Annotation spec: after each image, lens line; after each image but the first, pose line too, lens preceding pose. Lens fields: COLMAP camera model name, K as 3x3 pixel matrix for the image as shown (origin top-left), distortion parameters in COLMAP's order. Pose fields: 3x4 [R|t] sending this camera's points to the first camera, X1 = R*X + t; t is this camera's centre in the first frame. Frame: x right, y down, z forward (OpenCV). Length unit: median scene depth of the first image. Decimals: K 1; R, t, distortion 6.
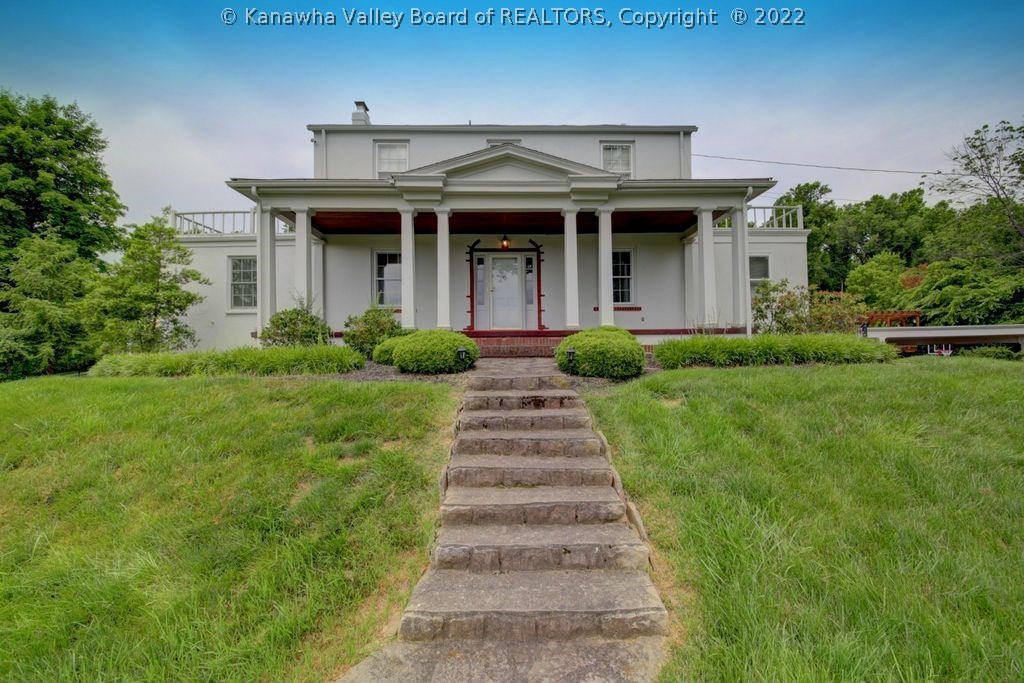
lens RADIAL K [[368.4, 0, 512.0], [0, 368.4, 341.5], [0, 0, 1]] dist [0.009577, -0.010904]
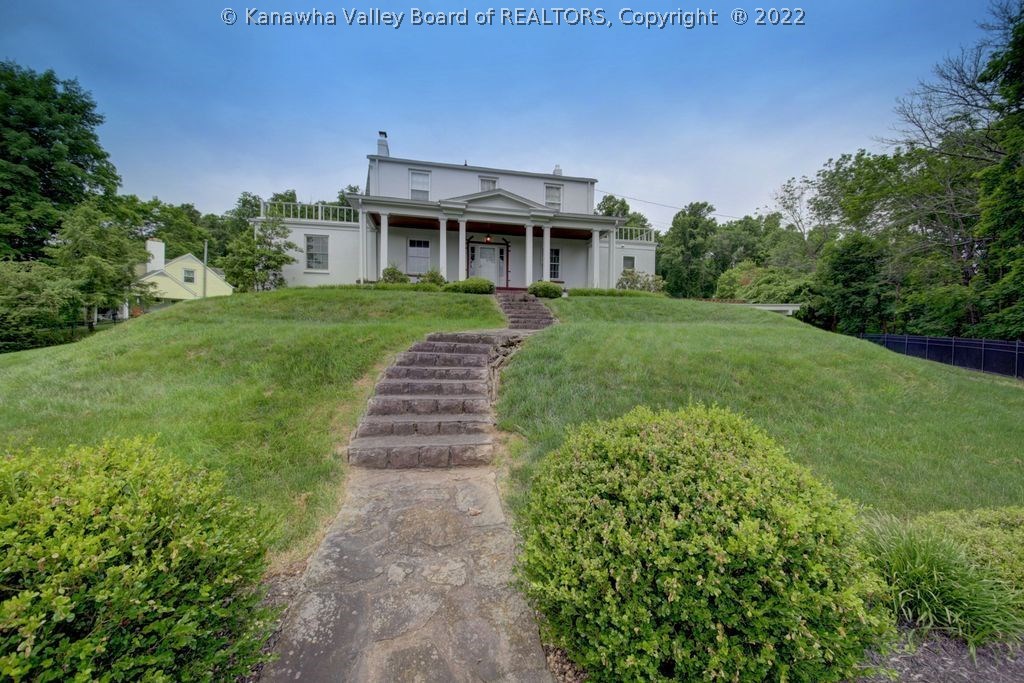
lens RADIAL K [[368.4, 0, 512.0], [0, 368.4, 341.5], [0, 0, 1]] dist [0.009577, -0.010904]
pose [[0.983404, 0.018839, 0.180446, -0.201039], [-0.023063, 0.999506, 0.021336, 0.157466], [-0.179955, -0.025144, 0.983353, -0.665369]]
